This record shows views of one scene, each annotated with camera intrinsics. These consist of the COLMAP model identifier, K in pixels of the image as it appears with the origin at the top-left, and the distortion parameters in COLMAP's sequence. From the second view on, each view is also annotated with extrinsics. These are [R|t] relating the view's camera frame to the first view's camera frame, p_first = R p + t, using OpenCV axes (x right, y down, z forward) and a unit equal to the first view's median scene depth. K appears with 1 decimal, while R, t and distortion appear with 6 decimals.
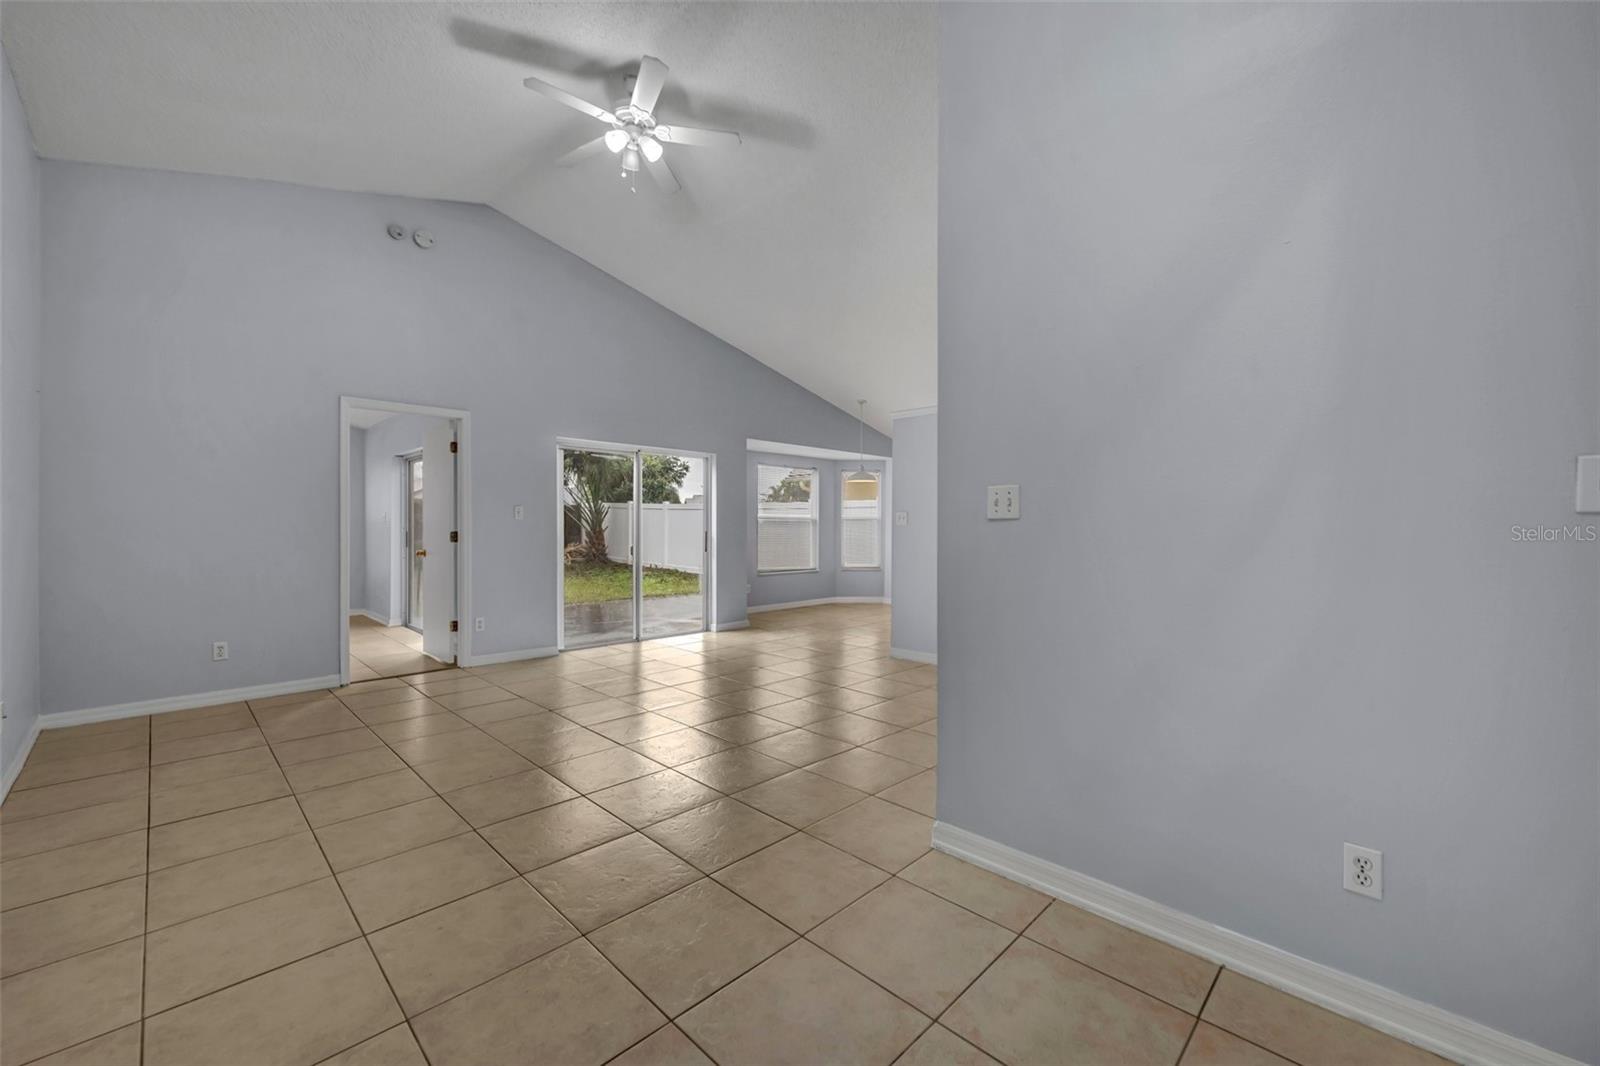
lens RADIAL K [[639.6, 0, 805.3], [0, 639.6, 529.5], [0, 0, 1]] dist [-0.003522, -0.000201]
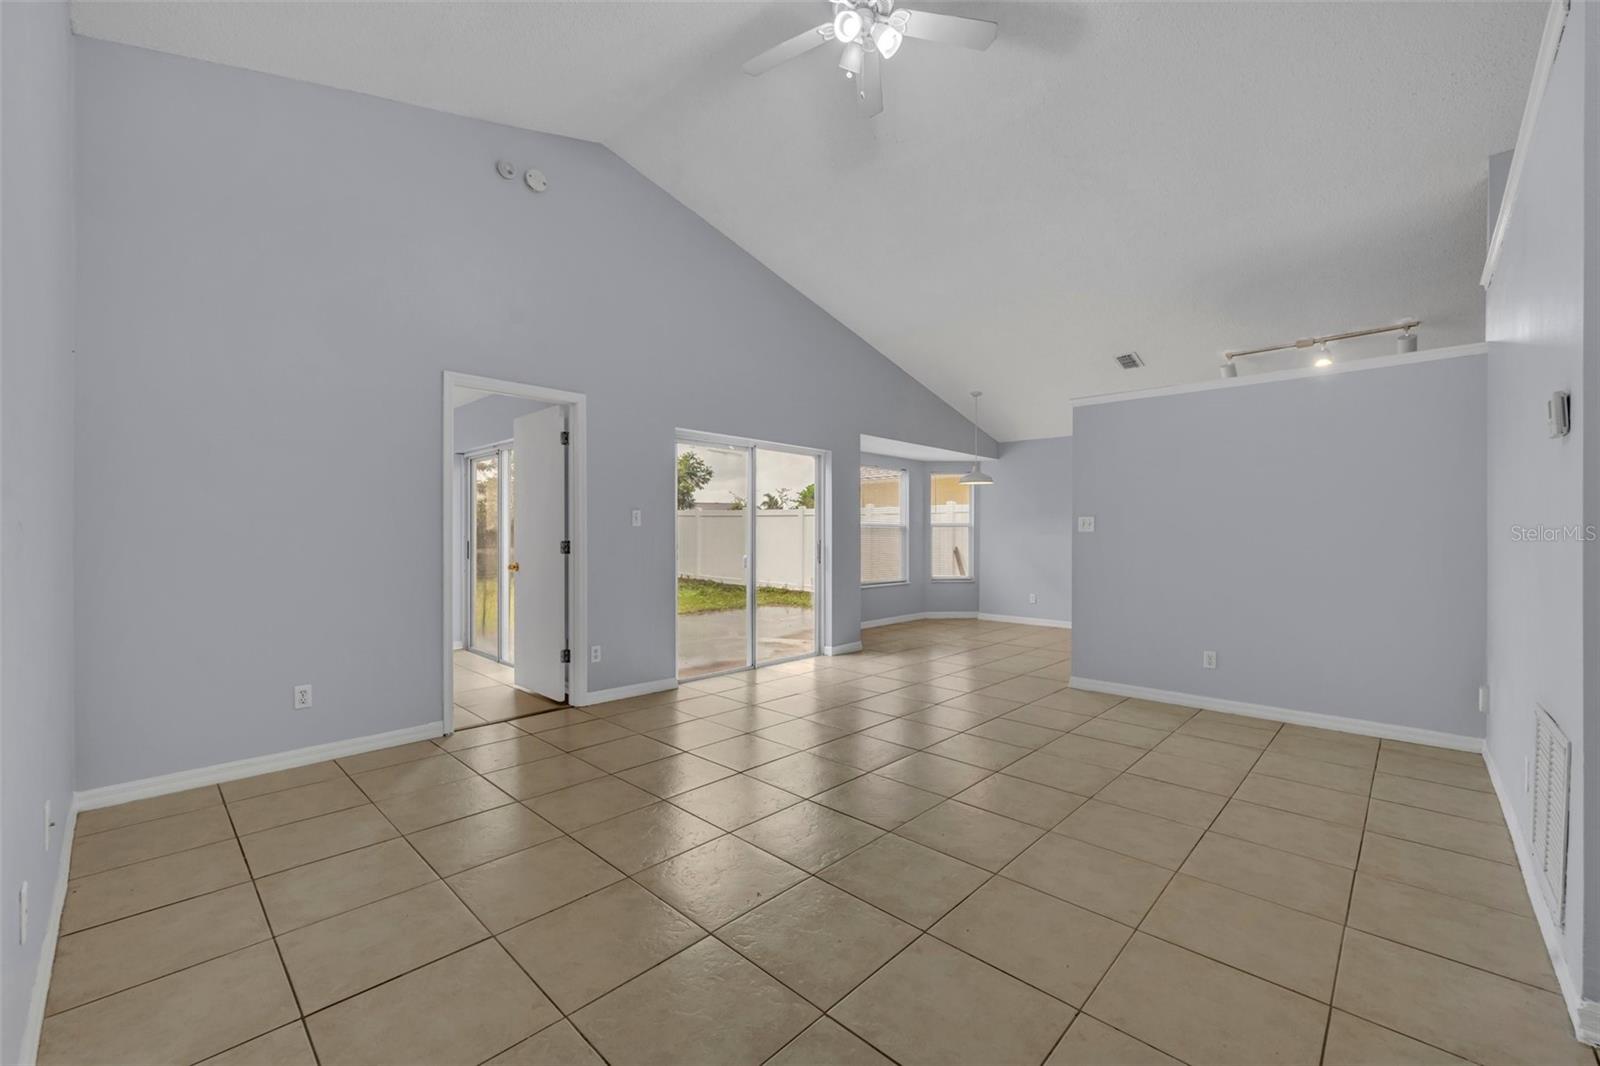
lens RADIAL K [[639.6, 0, 795.0], [0, 639.6, 536.0], [0, 0, 1]] dist [-0.003522, -0.000201]
pose [[0.999881, -0.001879, 0.015280, -0.201832], [0.001909, 0.999996, -0.001900, -0.000821], [-0.015277, 0.001929, 0.999881, 0.132206]]
